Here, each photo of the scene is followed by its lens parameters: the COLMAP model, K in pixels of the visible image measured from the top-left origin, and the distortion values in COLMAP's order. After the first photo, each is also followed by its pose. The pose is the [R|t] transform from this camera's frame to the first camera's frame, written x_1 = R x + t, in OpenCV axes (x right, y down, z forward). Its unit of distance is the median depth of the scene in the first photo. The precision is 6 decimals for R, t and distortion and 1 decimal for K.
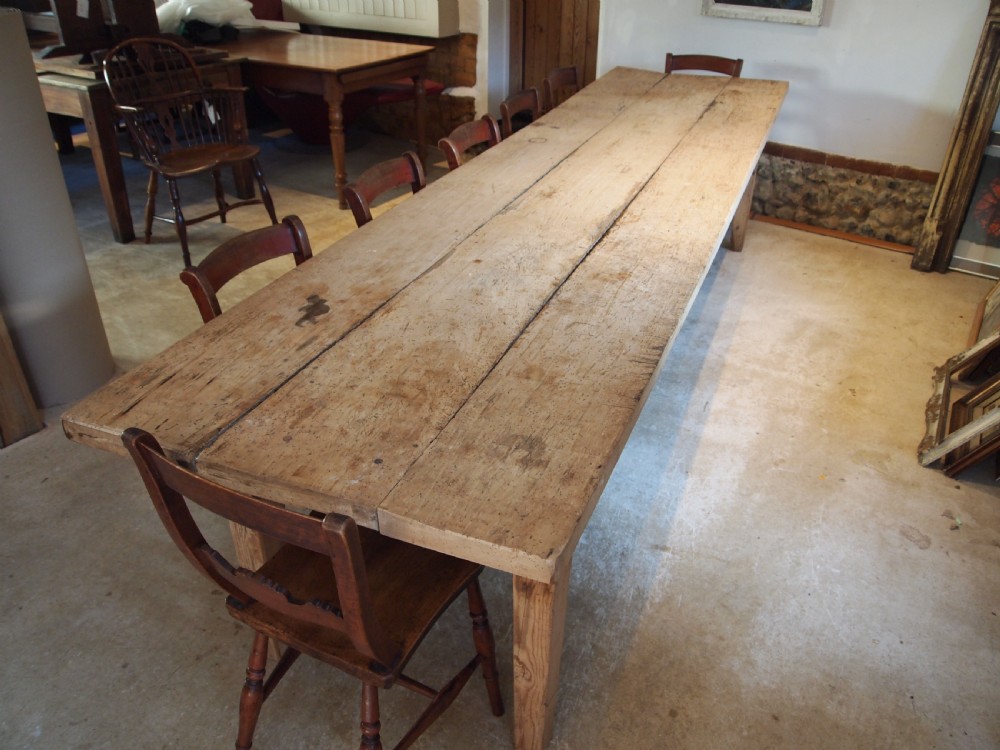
lens RADIAL K [[796.6, 0, 502.1], [0, 796.6, 378.1], [0, 0, 1]] dist [-0.052750, 0.004179]
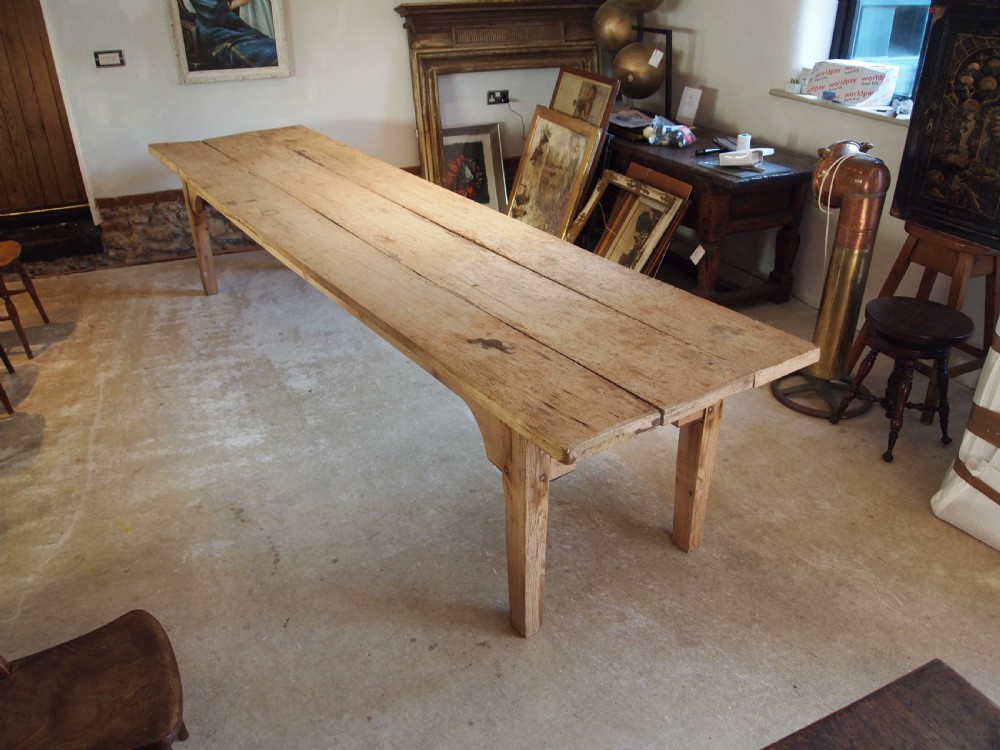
lens RADIAL K [[796.6, 0, 504.7], [0, 796.6, 377.8], [0, 0, 1]] dist [-0.052750, 0.004179]
pose [[0.555439, -0.408645, 0.724222, -0.964874], [0.434316, 0.885255, 0.166411, -0.199499], [-0.709124, 0.222110, 0.669186, 0.117858]]
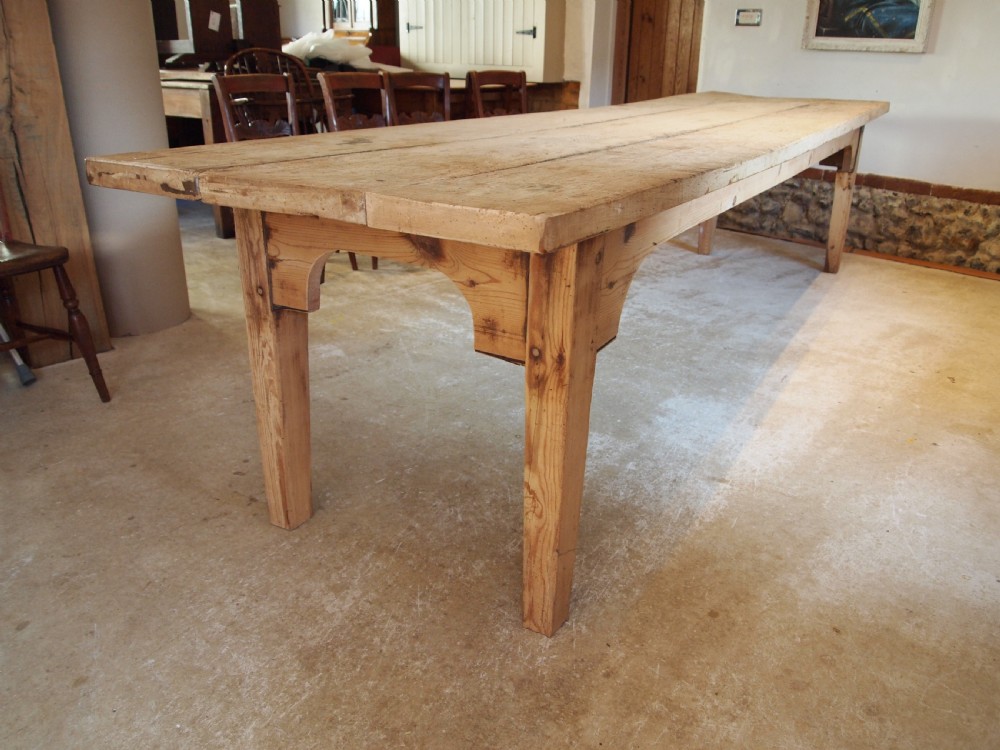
lens RADIAL K [[796.6, 0, 502.1], [0, 796.6, 378.2], [0, 0, 1]] dist [-0.052750, 0.004179]
pose [[0.989236, 0.064582, -0.131304, 0.075059], [-0.083097, 0.986543, -0.140811, 0.272522], [0.120443, 0.150207, 0.981291, 0.077983]]
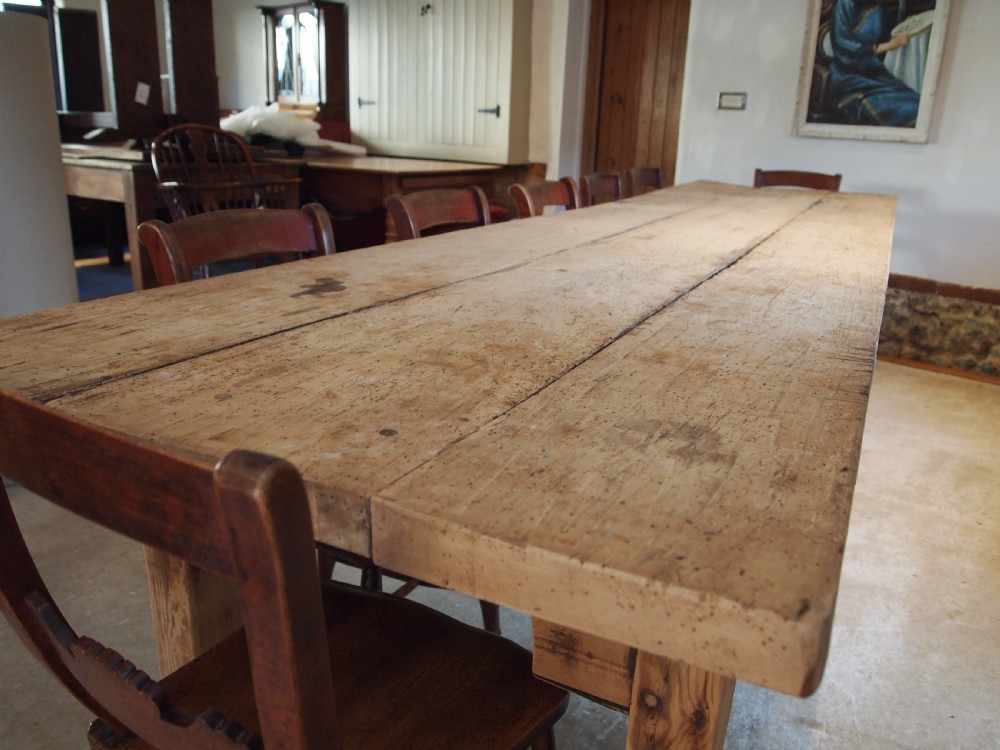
lens RADIAL K [[796.6, 0, 502.2], [0, 796.6, 375.5], [0, 0, 1]] dist [-0.052750, 0.004179]
pose [[0.996785, 0.050351, -0.062331, -0.033568], [-0.063335, 0.971603, -0.227982, 0.106355], [0.049082, 0.231197, 0.971668, 0.308360]]
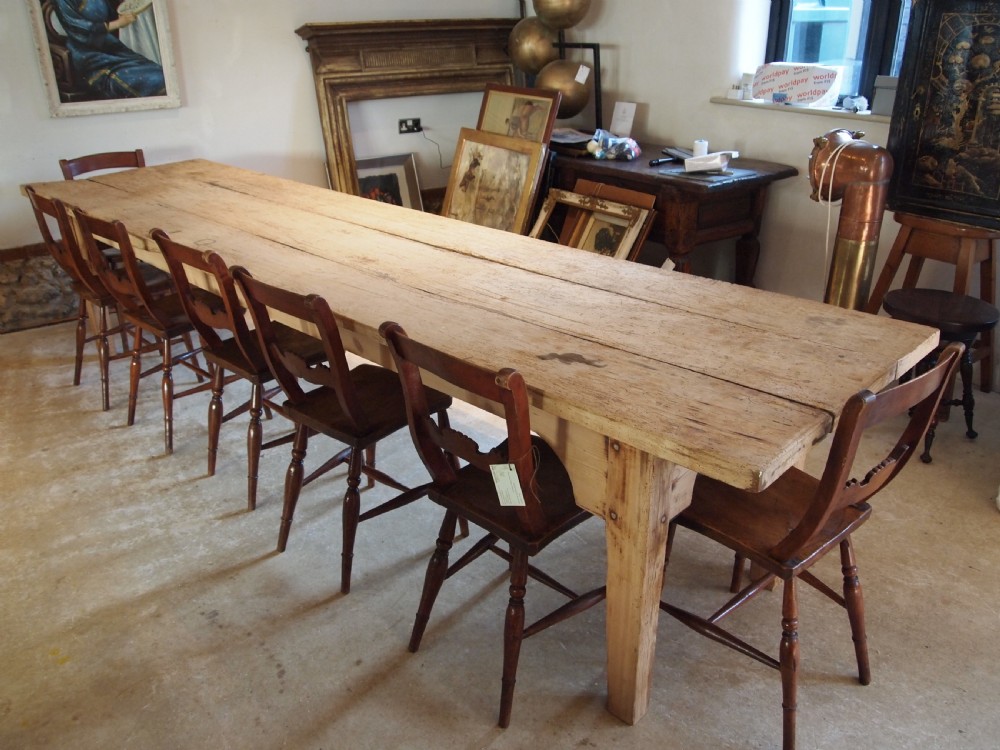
lens RADIAL K [[796.6, 0, 505.5], [0, 796.6, 378.0], [0, 0, 1]] dist [-0.052750, 0.004179]
pose [[0.385170, -0.399951, 0.831675, -0.922174], [0.487422, 0.853415, 0.184669, -0.241237], [-0.783623, 0.334248, 0.523655, 0.448129]]
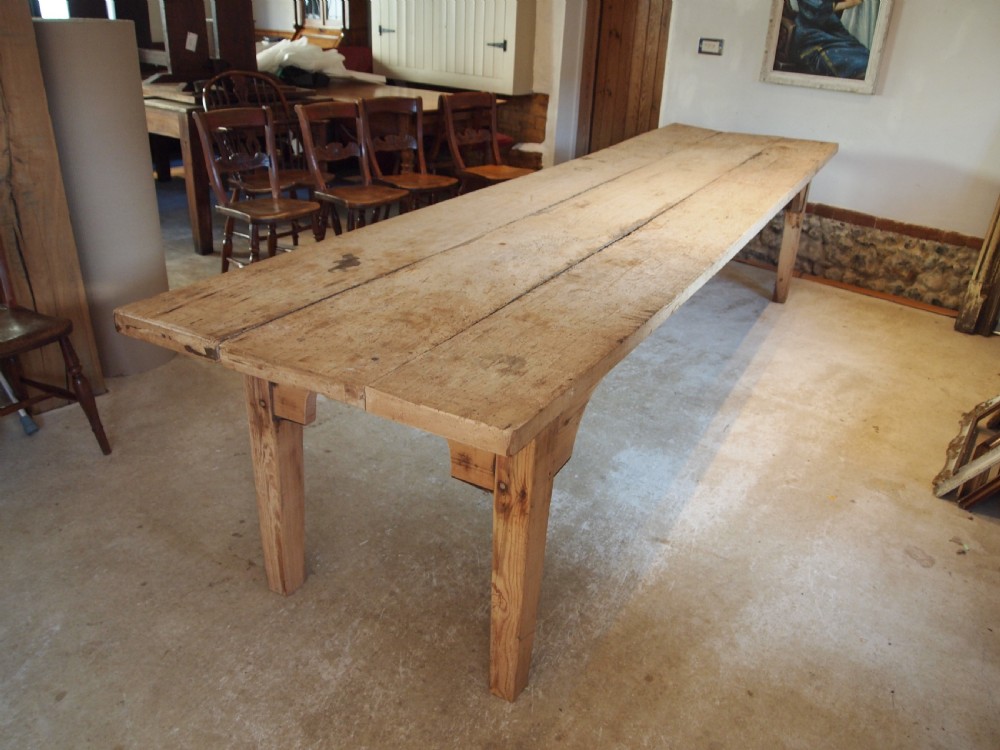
lens RADIAL K [[796.6, 0, 502.3], [0, 796.6, 378.4], [0, 0, 1]] dist [-0.052750, 0.004179]
pose [[0.993149, 0.079937, -0.085238, 0.073332], [-0.087944, 0.991610, -0.094737, 0.133396], [0.076950, 0.101584, 0.991846, -0.062998]]
